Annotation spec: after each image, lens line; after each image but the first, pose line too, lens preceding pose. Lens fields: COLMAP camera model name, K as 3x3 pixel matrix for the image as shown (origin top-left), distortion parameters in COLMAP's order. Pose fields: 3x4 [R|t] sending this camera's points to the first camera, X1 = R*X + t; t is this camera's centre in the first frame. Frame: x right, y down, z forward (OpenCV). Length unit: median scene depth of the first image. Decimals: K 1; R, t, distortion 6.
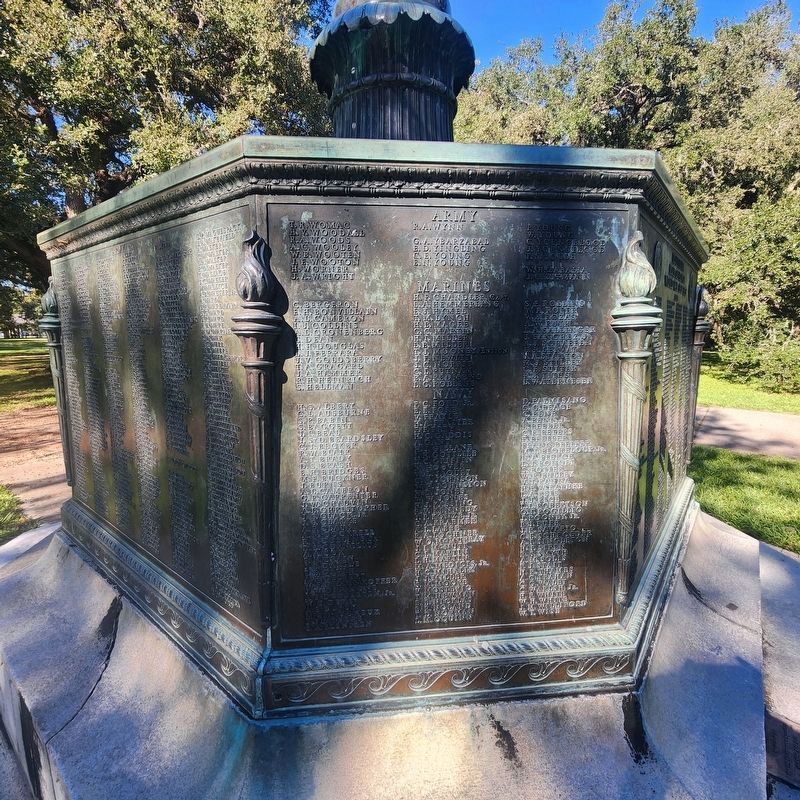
lens RADIAL K [[453.0, 0, 397.8], [0, 453.0, 380.2], [0, 0, 1]] dist [-0.004636, -0.000429]
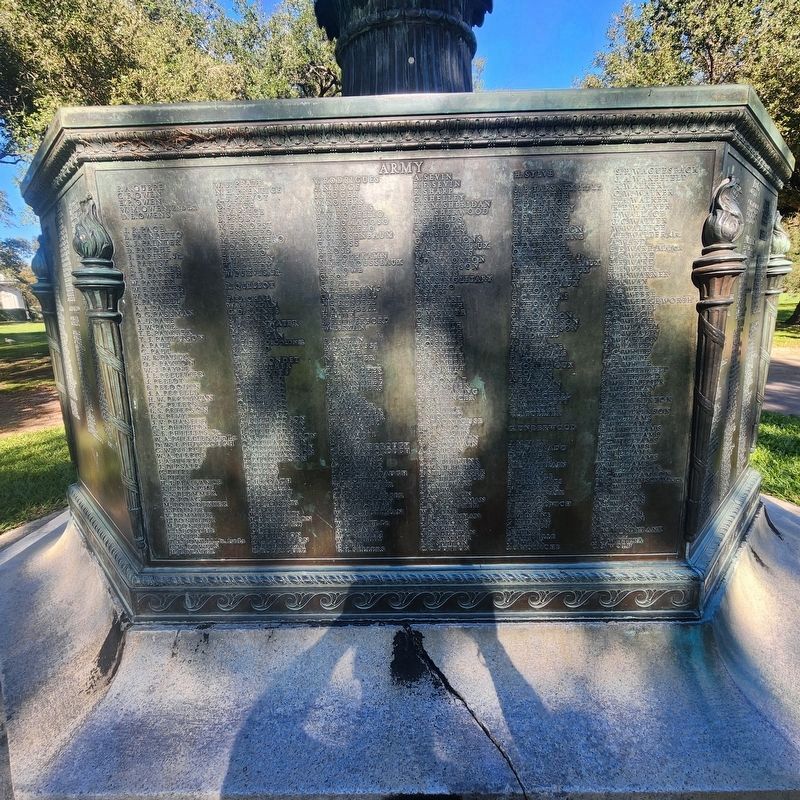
lens RADIAL K [[453.0, 0, 397.8], [0, 453.0, 380.2], [0, 0, 1]] dist [-0.004636, -0.000429]
pose [[0.783601, -0.133422, 0.606768, -1.311264], [0.095931, 0.990939, 0.094009, -0.022786], [-0.613813, -0.015458, 0.789300, 0.500905]]
